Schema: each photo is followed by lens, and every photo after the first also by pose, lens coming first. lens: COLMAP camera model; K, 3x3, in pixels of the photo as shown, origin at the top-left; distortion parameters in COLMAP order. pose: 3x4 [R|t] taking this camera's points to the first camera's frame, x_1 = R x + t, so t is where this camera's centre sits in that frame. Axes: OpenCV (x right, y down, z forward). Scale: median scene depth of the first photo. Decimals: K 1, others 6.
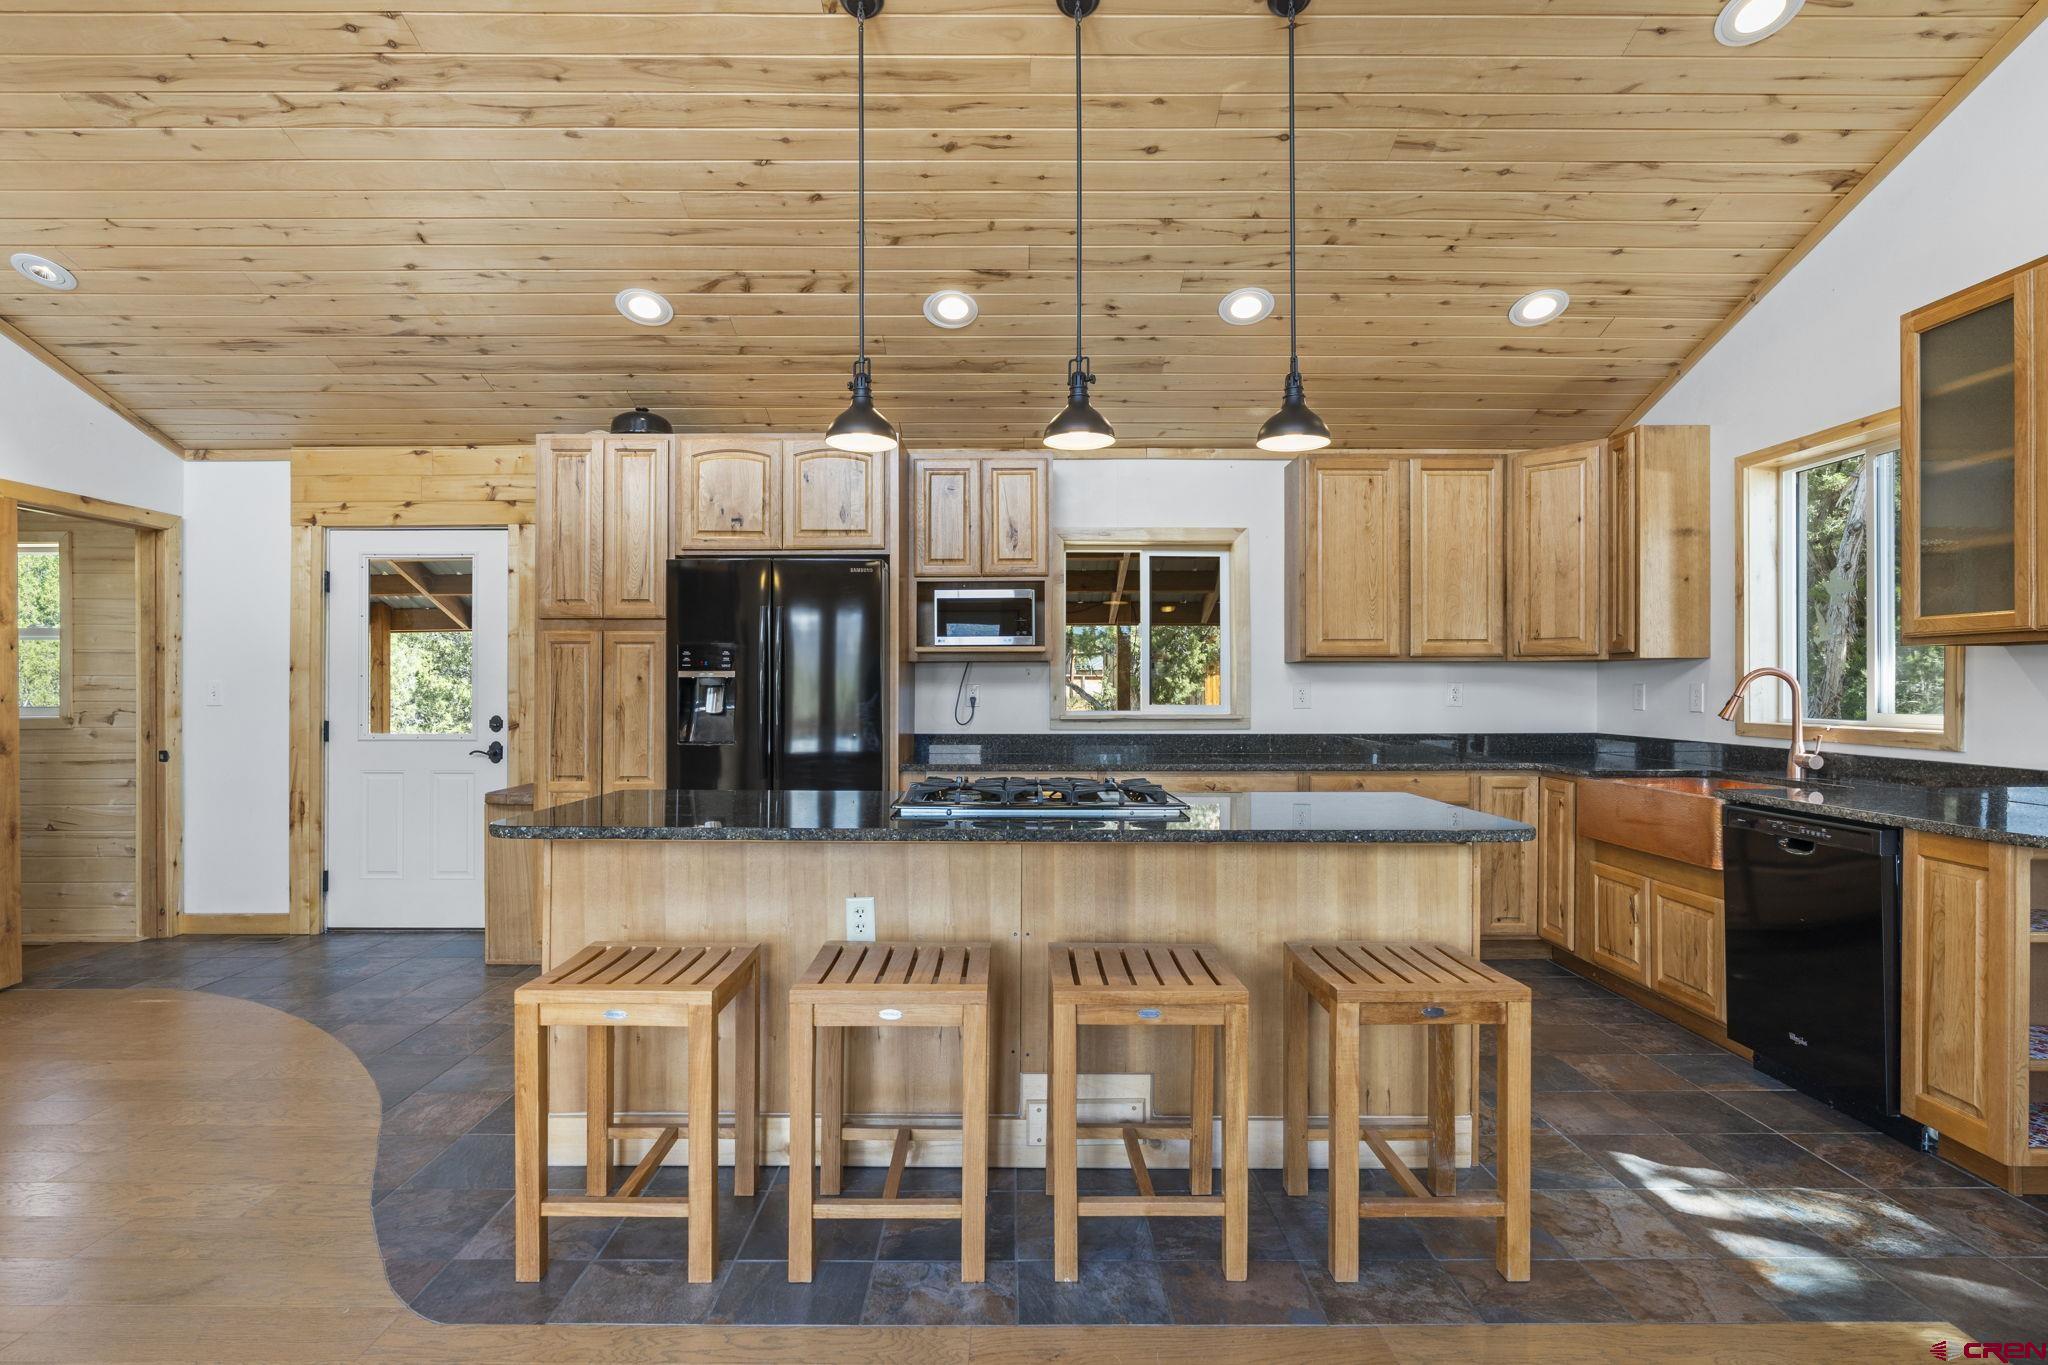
lens RADIAL K [[934.9, 0, 1024.0], [0, 934.9, 682.5], [0, 0, 1]] dist [-0.010747, -0.013655]
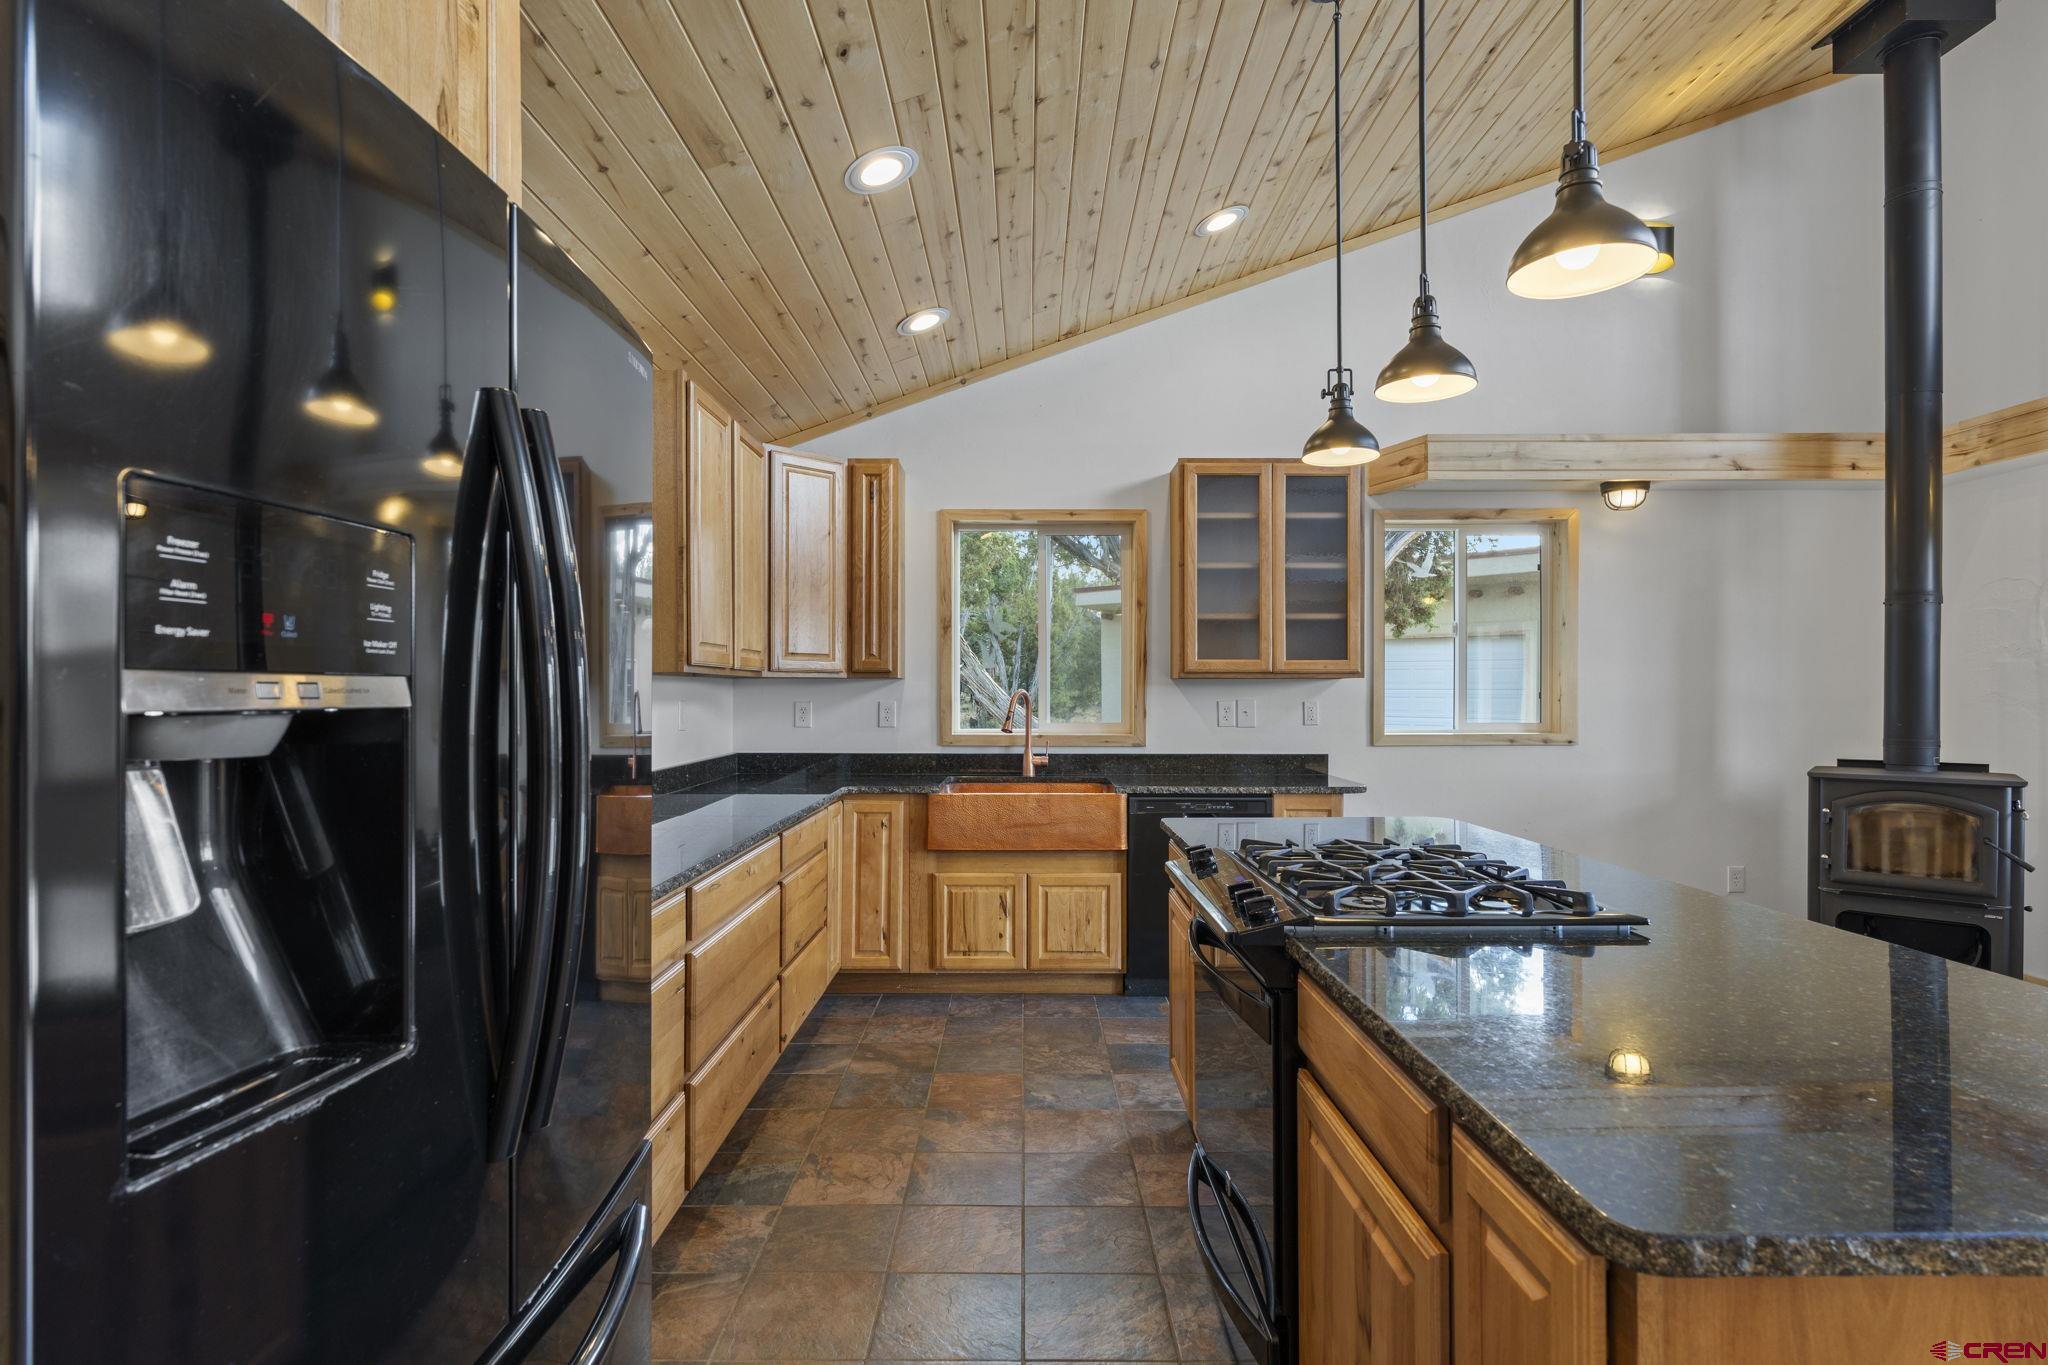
lens RADIAL K [[934.9, 0, 1024.0], [0, 934.9, 682.5], [0, 0, 1]] dist [-0.010747, -0.013655]
pose [[0.035203, 0.005918, 0.999363, -0.467588], [-0.003482, 0.999977, -0.005799, -0.016941], [-0.999374, -0.003276, 0.035223, 0.940965]]
